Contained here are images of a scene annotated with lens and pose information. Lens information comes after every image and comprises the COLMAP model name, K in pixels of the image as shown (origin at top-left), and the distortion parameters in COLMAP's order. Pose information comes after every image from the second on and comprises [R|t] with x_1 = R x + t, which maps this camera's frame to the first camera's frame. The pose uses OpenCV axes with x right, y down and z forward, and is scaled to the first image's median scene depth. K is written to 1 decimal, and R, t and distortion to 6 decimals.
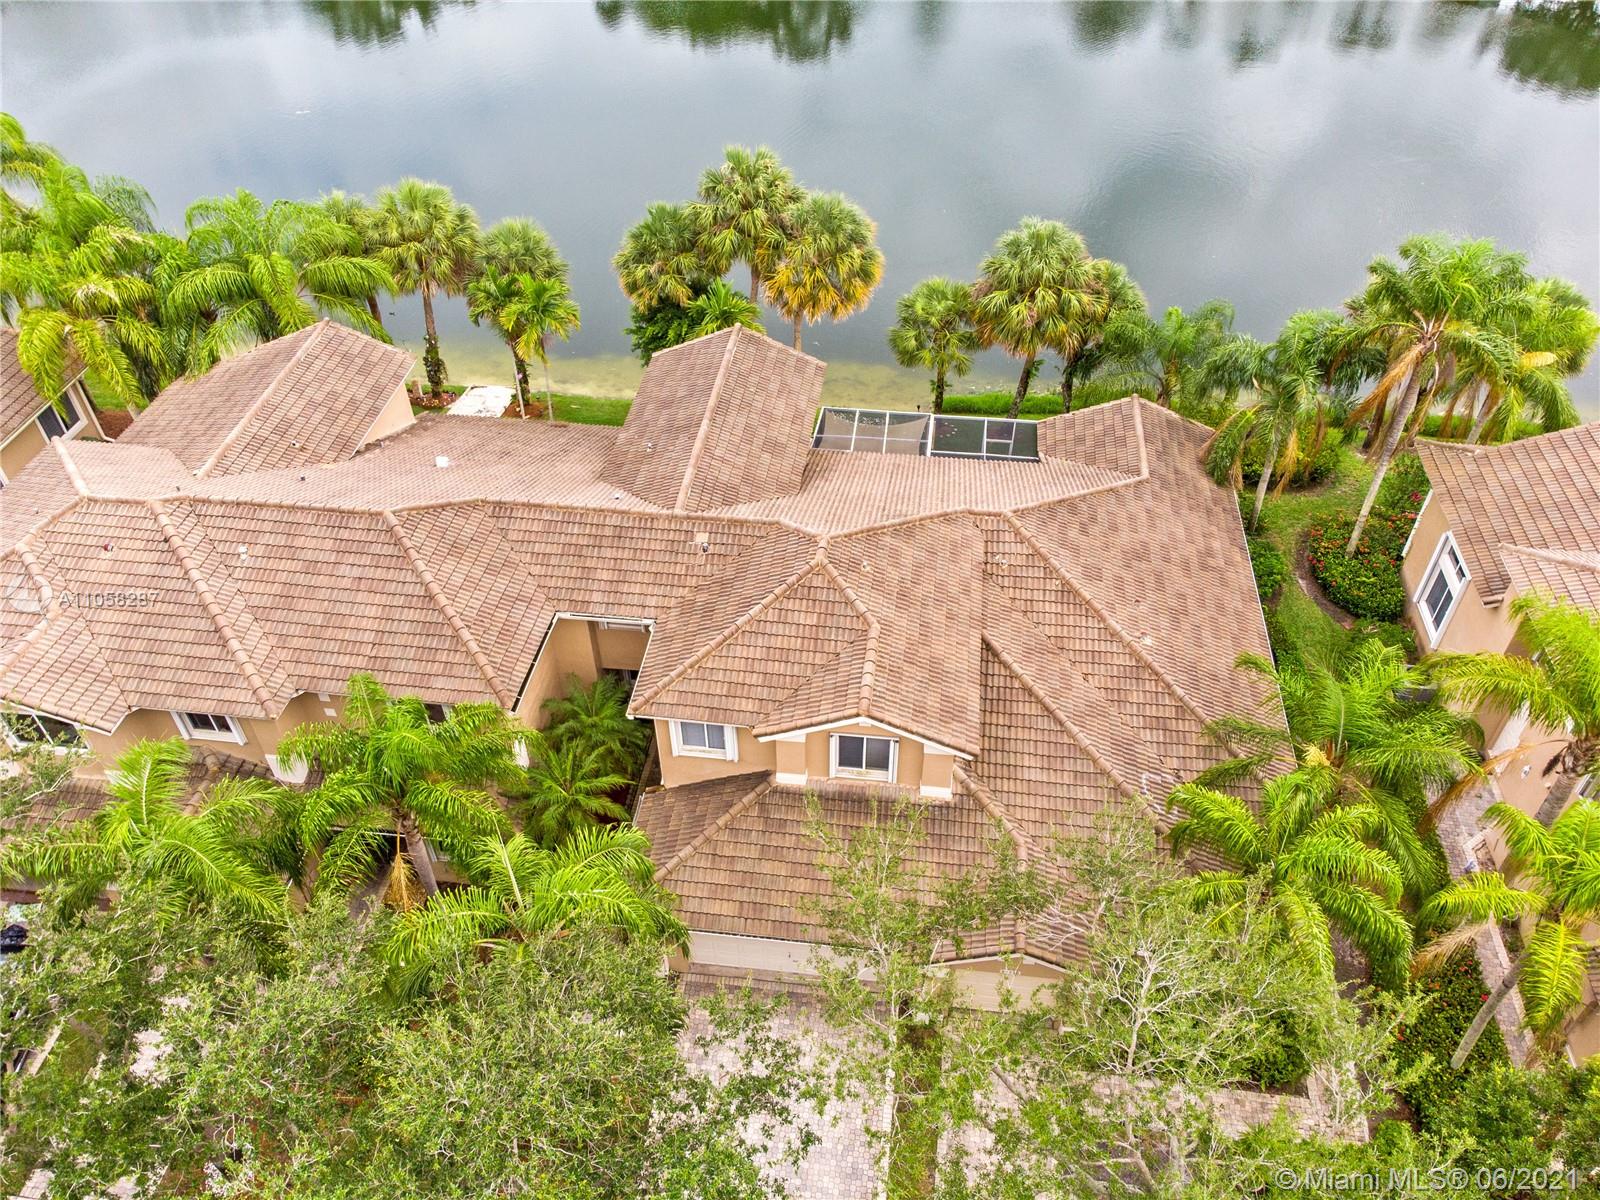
lens RADIAL K [[1111.9, 0, 800.0], [0, 1111.9, 600.0], [0, 0, 1]] dist [0.005586, 0.000161]
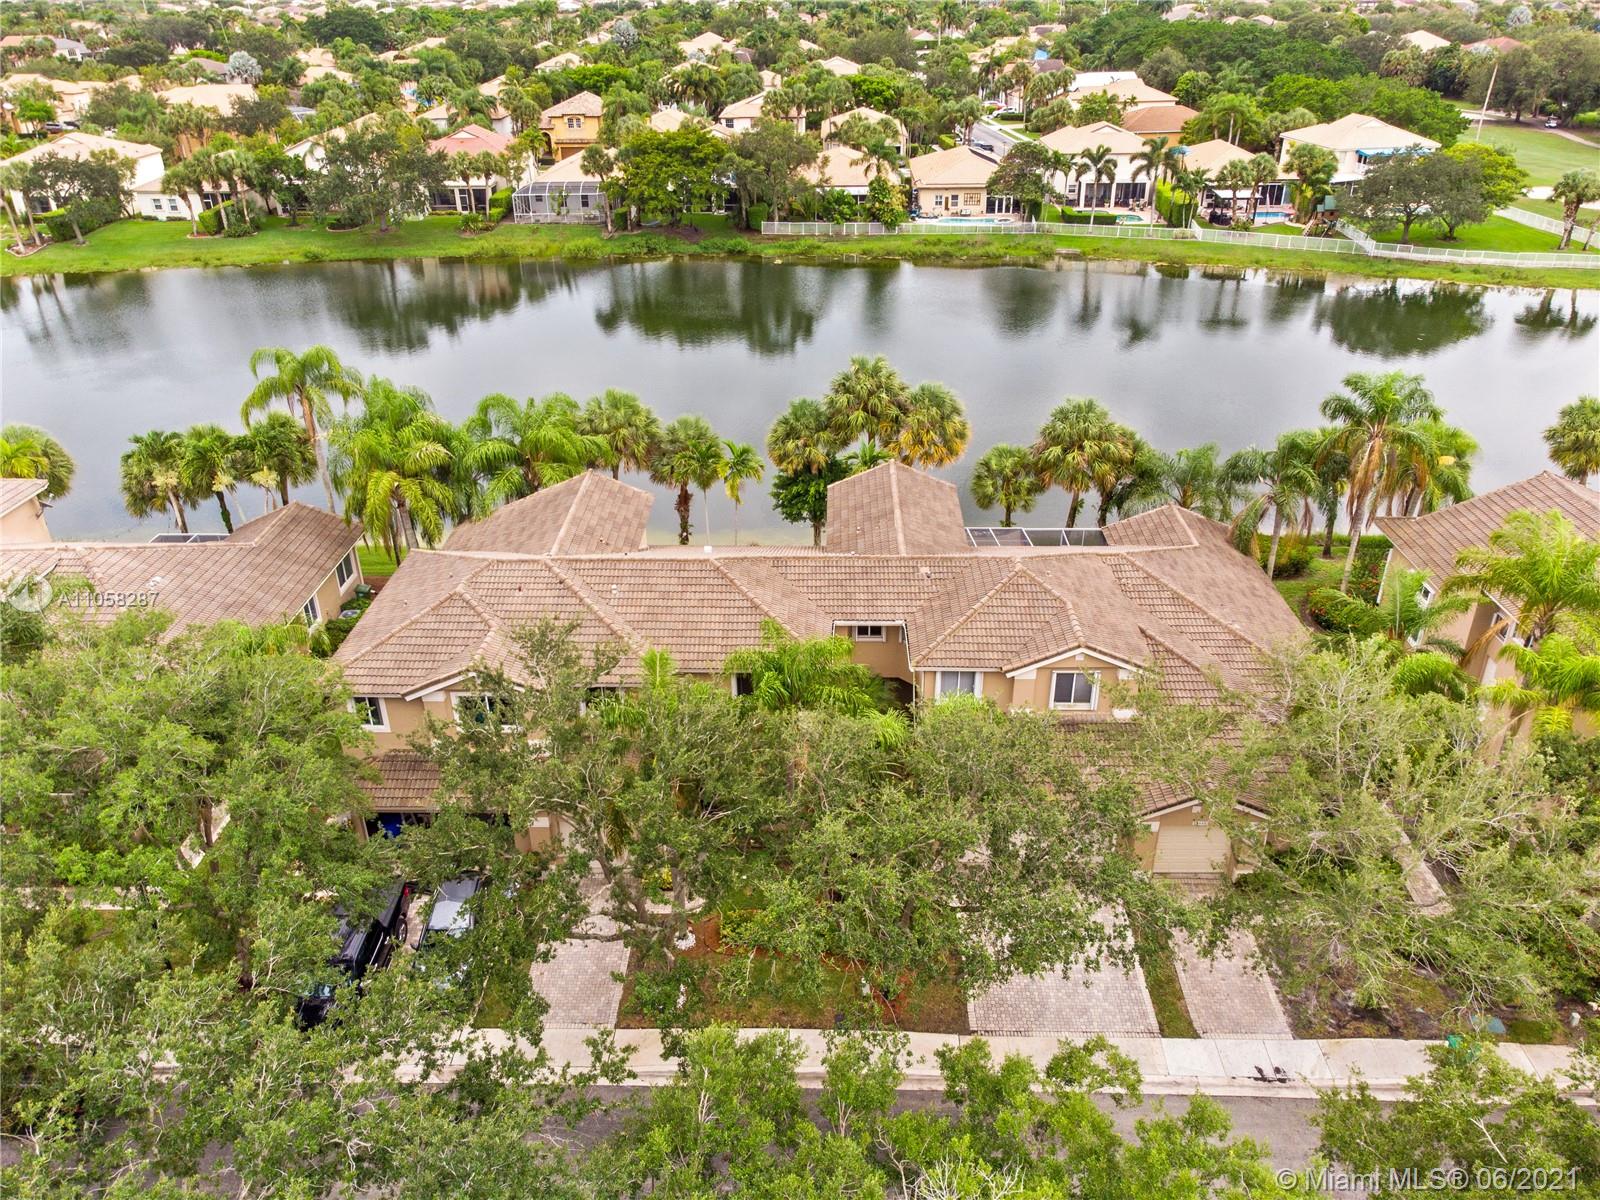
lens RADIAL K [[1111.9, 0, 800.0], [0, 1111.9, 600.0], [0, 0, 1]] dist [0.005586, 0.000161]
pose [[0.994871, -0.048282, 0.088886, -0.269929], [0.069718, 0.963970, -0.256713, 0.240040], [-0.073289, 0.261593, 0.962392, -0.254194]]
